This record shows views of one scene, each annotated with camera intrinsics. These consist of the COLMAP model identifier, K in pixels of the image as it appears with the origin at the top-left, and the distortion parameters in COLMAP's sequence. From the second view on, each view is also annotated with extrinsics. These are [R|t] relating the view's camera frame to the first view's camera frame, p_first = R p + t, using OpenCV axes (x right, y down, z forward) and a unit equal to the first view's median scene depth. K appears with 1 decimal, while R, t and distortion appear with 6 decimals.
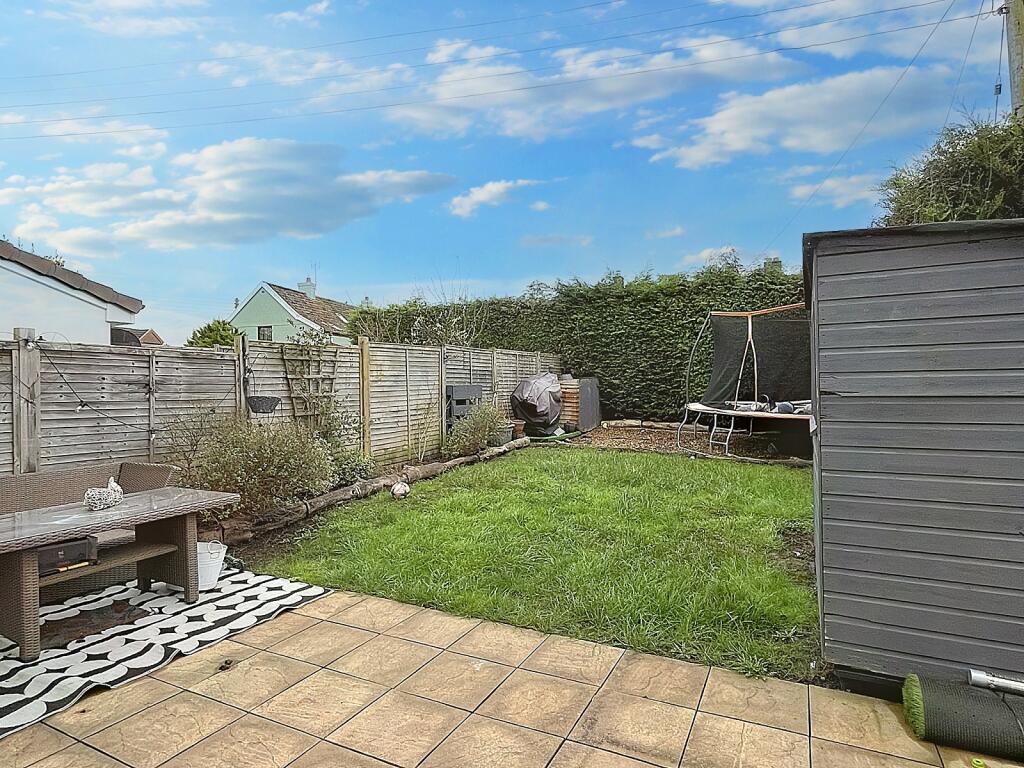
lens RADIAL K [[556.8, 0, 516.6], [0, 556.8, 387.9], [0, 0, 1]] dist [-0.001011, -0.000083]
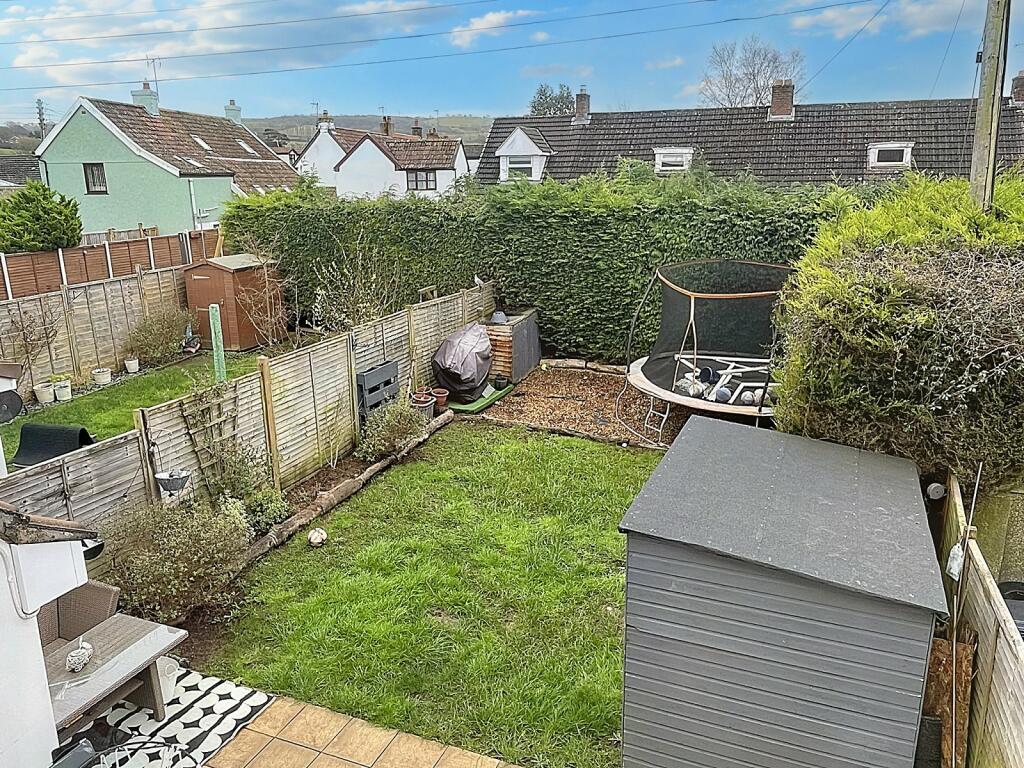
lens RADIAL K [[753.6, 0, 519.7], [0, 753.6, 385.8], [0, 0, 1]] dist [0.001729, -0.007741]
pose [[0.996317, -0.016409, 0.084165, 0.034937], [-0.006020, 0.965712, 0.259545, -0.328540], [-0.085538, -0.259096, 0.962056, -0.207232]]
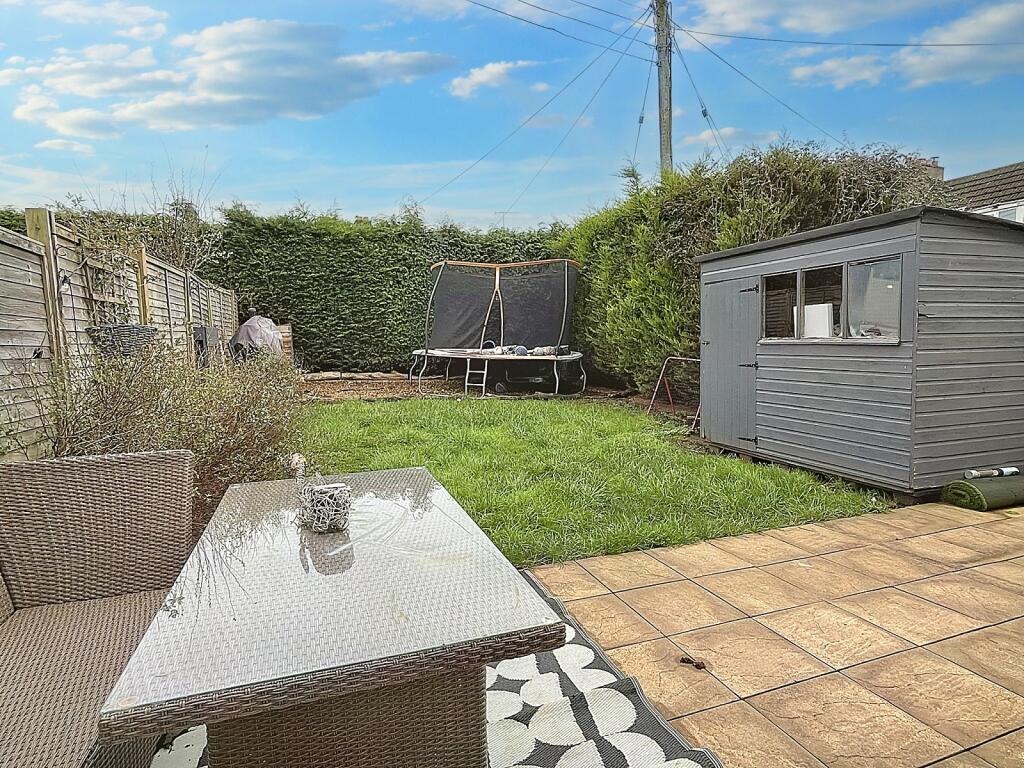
lens RADIAL K [[556.8, 0, 513.2], [0, 556.8, 389.5], [0, 0, 1]] dist [-0.001011, -0.000083]
pose [[0.691200, -0.064174, 0.719808, -0.395333], [0.008943, 0.996733, 0.080276, 0.023719], [-0.722608, -0.049049, 0.689516, 0.223673]]
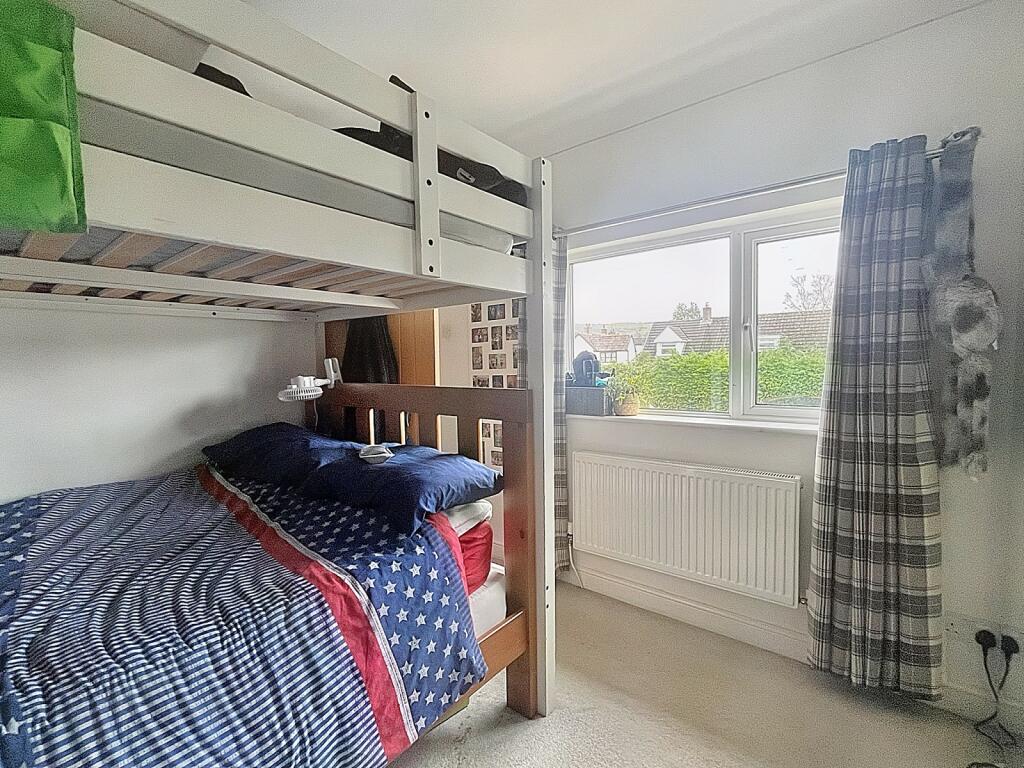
lens RADIAL K [[459.7, 0, 512.9], [0, 459.7, 386.8], [0, 0, 1]] dist [0.000068, -0.000012]
pose [[0.975493, 0.008732, -0.219858, -0.057855], [0.003605, 0.998444, 0.055650, -0.304437], [0.220002, -0.055079, 0.973943, -0.493823]]
